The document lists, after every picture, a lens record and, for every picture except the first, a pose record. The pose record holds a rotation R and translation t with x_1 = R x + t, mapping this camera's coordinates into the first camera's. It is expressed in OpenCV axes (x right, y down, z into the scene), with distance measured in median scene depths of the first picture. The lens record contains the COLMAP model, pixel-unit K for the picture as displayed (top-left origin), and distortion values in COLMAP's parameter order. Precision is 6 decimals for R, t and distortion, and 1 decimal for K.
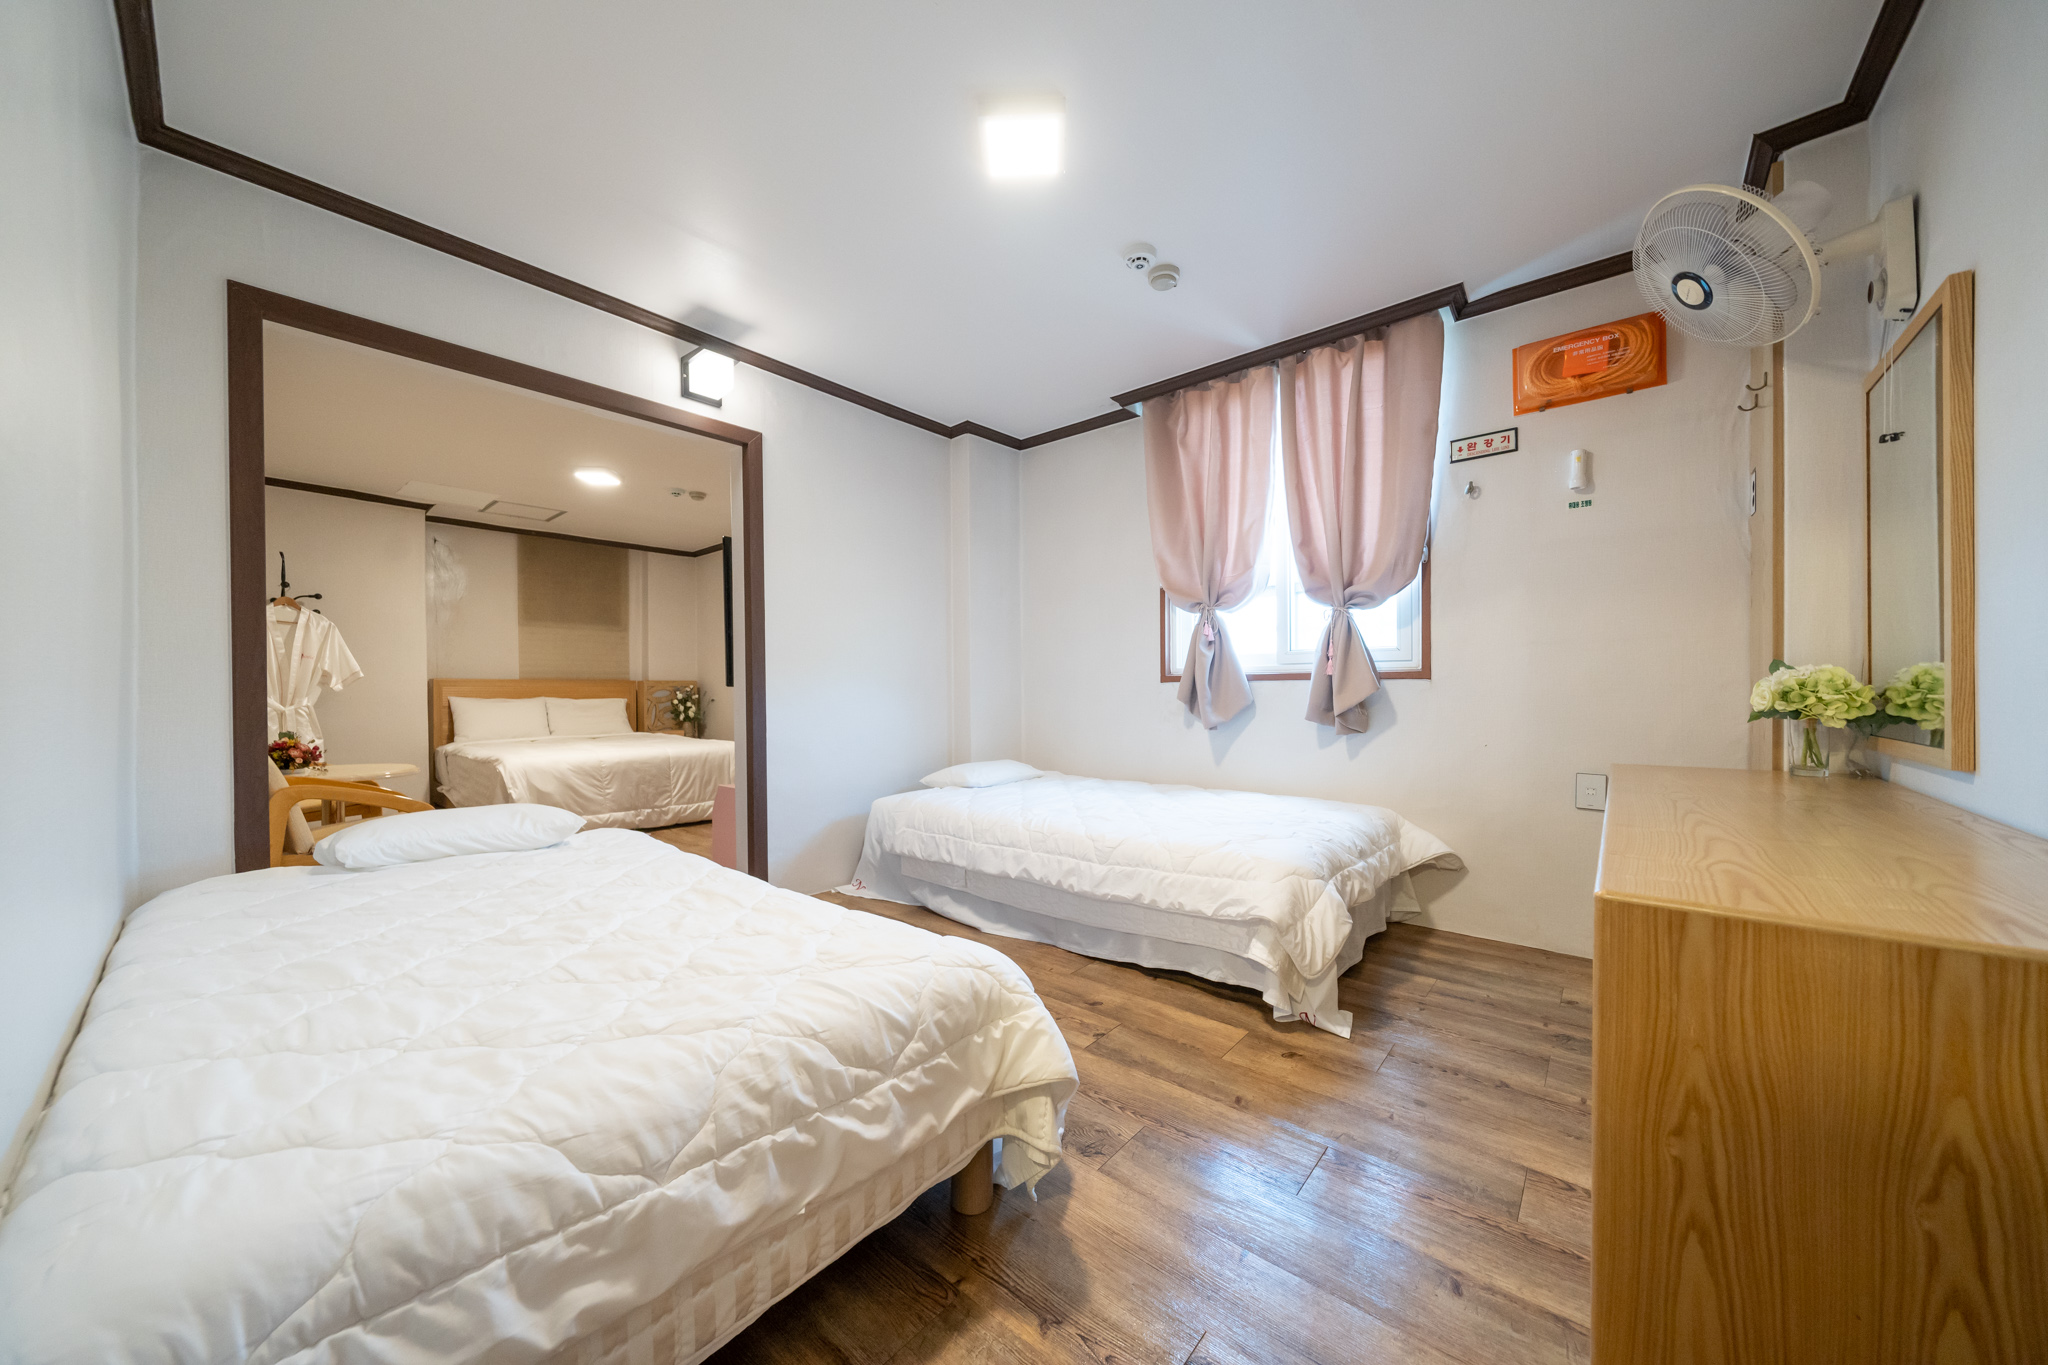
lens RADIAL K [[700.9, 0, 1014.0], [0, 700.9, 698.4], [0, 0, 1]] dist [-0.008014, 0.000130]
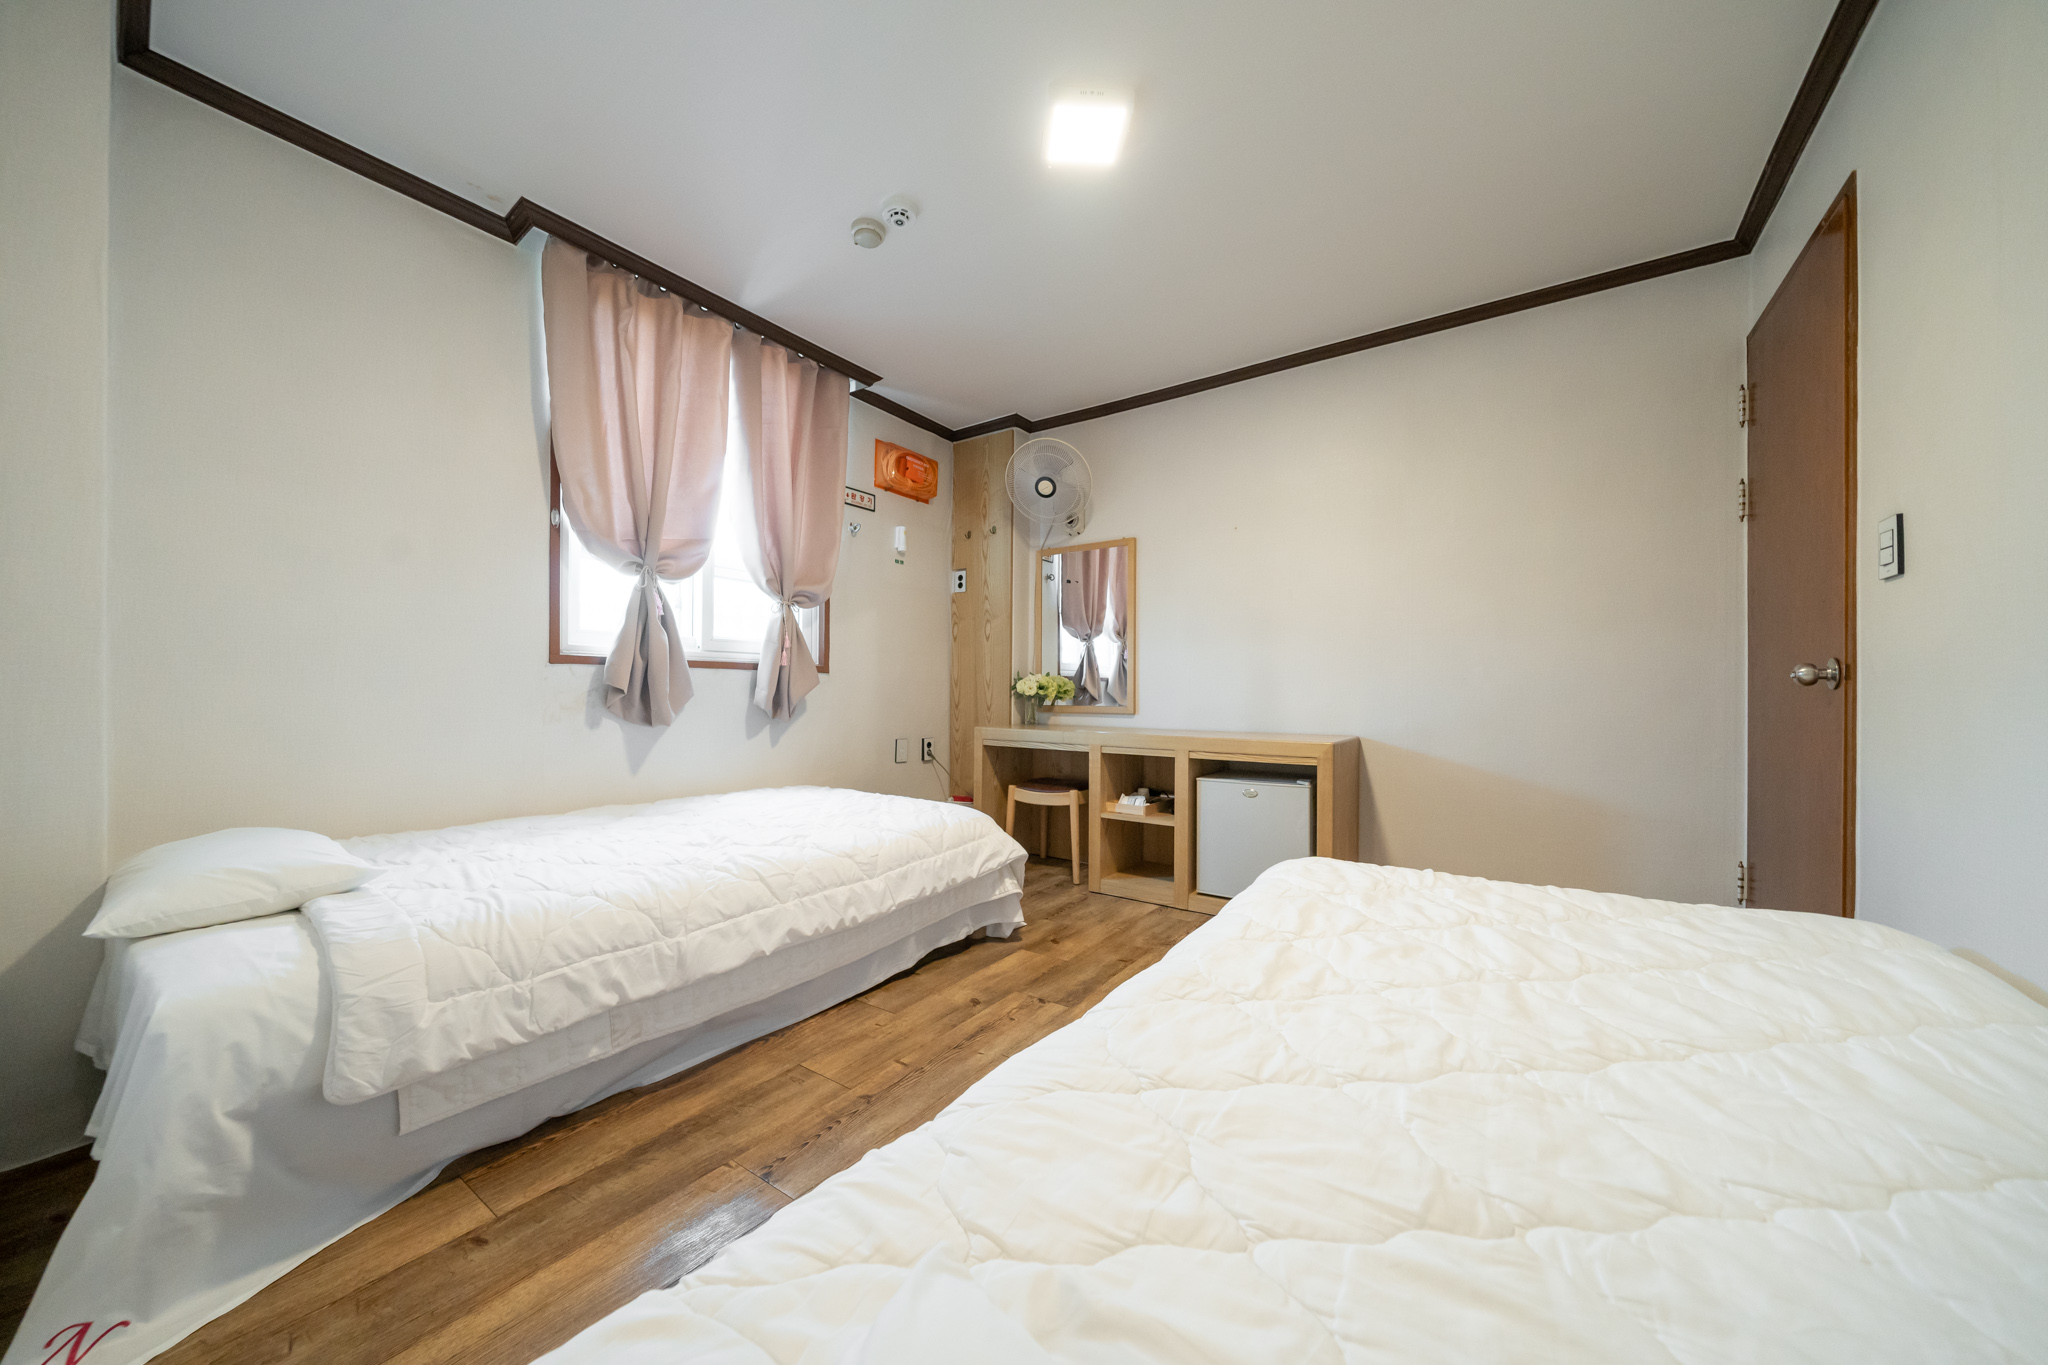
lens RADIAL K [[700.9, 0, 1014.0], [0, 700.9, 698.4], [0, 0, 1]] dist [-0.008014, 0.000130]
pose [[-0.098600, 0.000548, 0.995127, -0.699420], [0.004233, 0.999991, -0.000132, 0.018401], [-0.995118, 0.004200, -0.098601, 0.864676]]
